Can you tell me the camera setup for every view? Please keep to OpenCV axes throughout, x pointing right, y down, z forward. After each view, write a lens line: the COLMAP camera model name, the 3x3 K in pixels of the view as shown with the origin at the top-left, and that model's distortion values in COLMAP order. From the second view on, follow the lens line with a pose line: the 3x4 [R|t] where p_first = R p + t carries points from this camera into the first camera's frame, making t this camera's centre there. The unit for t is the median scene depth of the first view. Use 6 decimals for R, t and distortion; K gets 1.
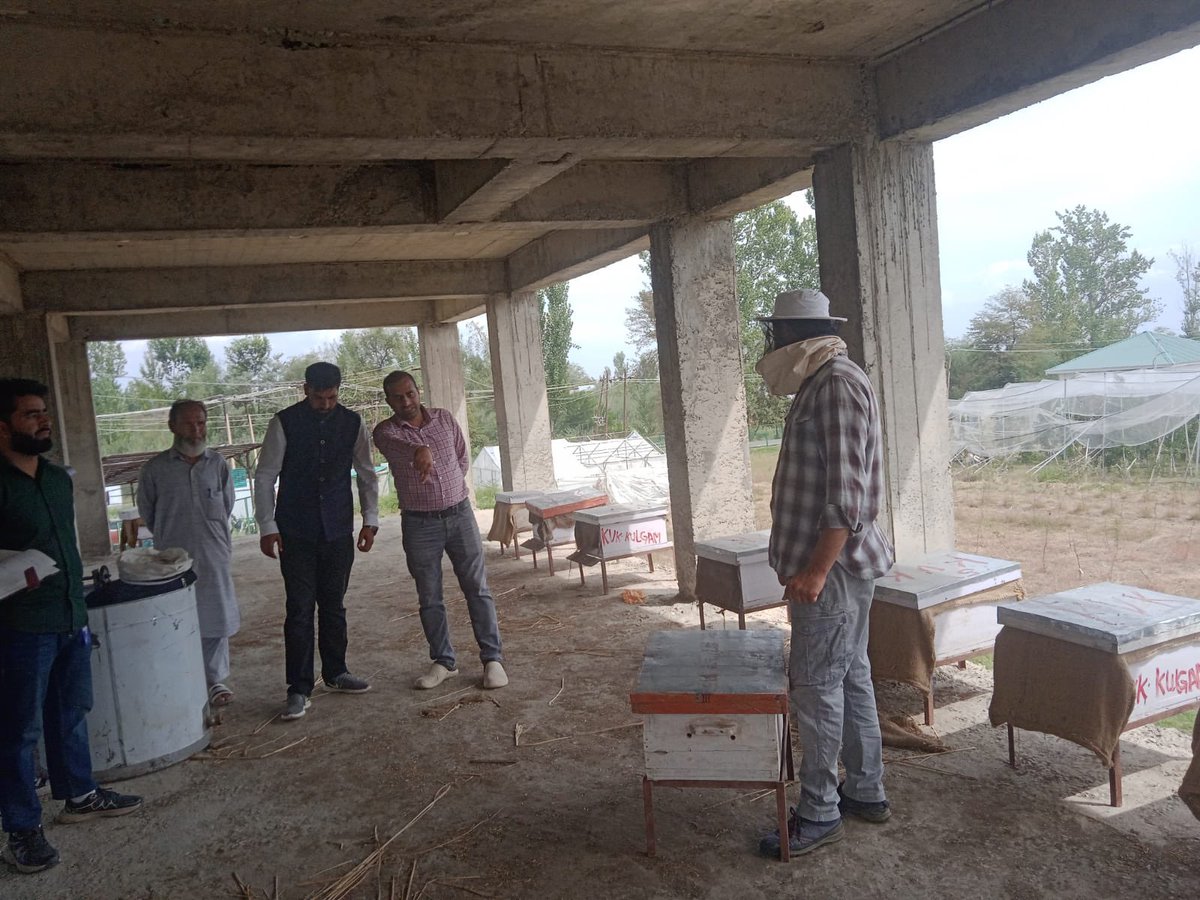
lens RADIAL K [[1032.7, 0, 633.5], [0, 1032.7, 451.7], [0, 0, 1]] dist [0.043526, -0.009298]
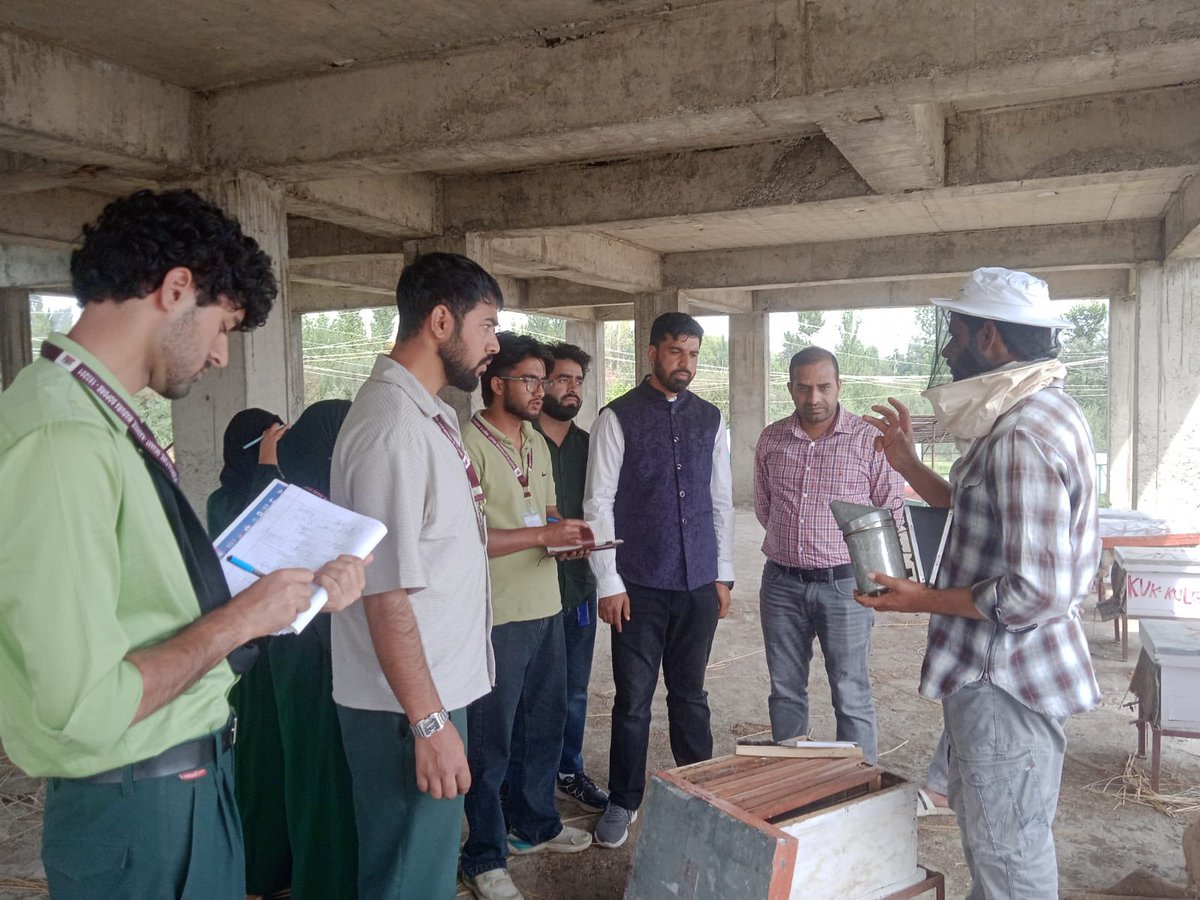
lens RADIAL K [[1034.3, 0, 541.1], [0, 1034.3, 455.1], [0, 0, 1]] dist [0.033173, 0.000442]
pose [[0.675421, 0.119711, -0.727651, 0.312276], [-0.092919, 0.992687, 0.077064, -0.045520], [0.731555, 0.015562, 0.681605, 0.209345]]
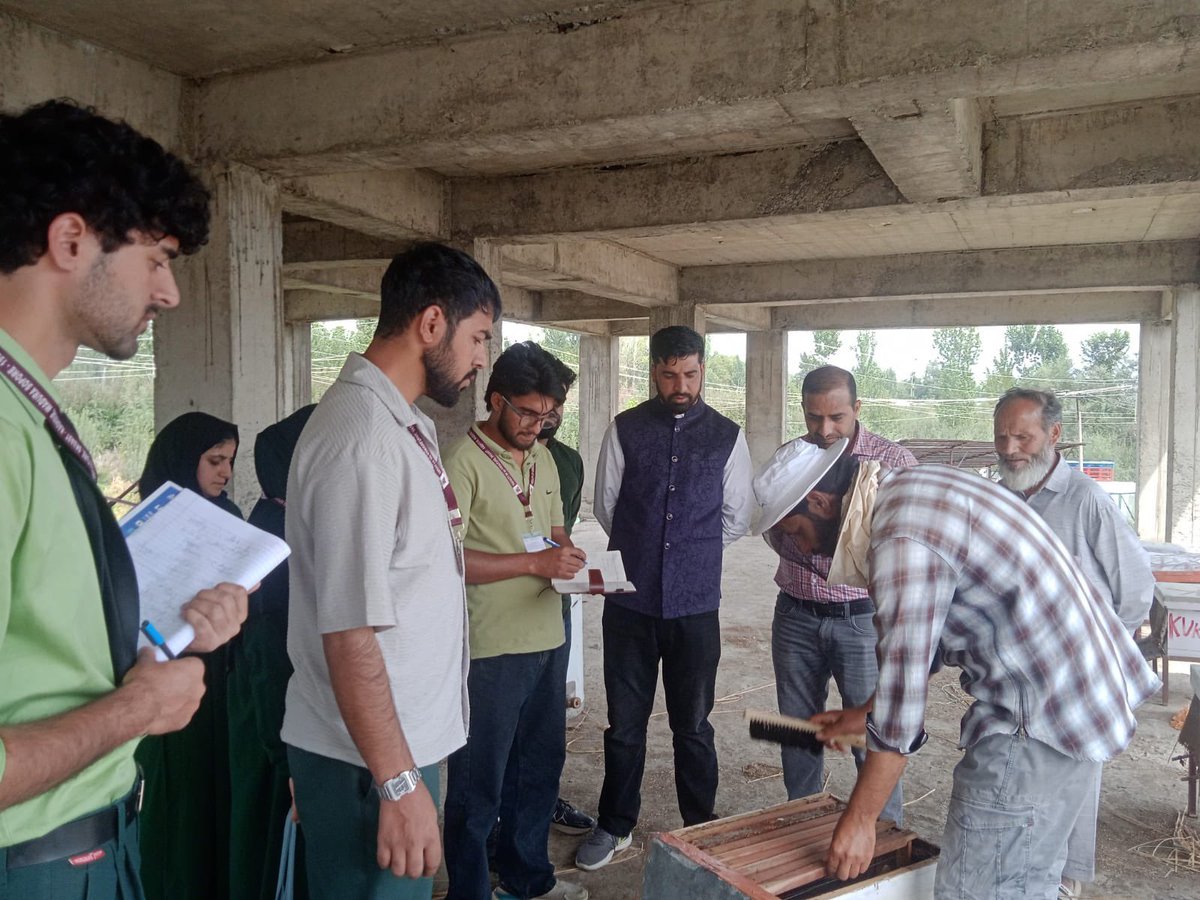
lens RADIAL K [[1034.3, 0, 541.1], [0, 1034.3, 455.1], [0, 0, 1]] dist [0.033173, 0.000442]
pose [[0.662891, 0.123348, -0.738485, 0.278595], [-0.113842, 0.991473, 0.063416, -0.042764], [0.740010, 0.042033, 0.671281, 0.251217]]
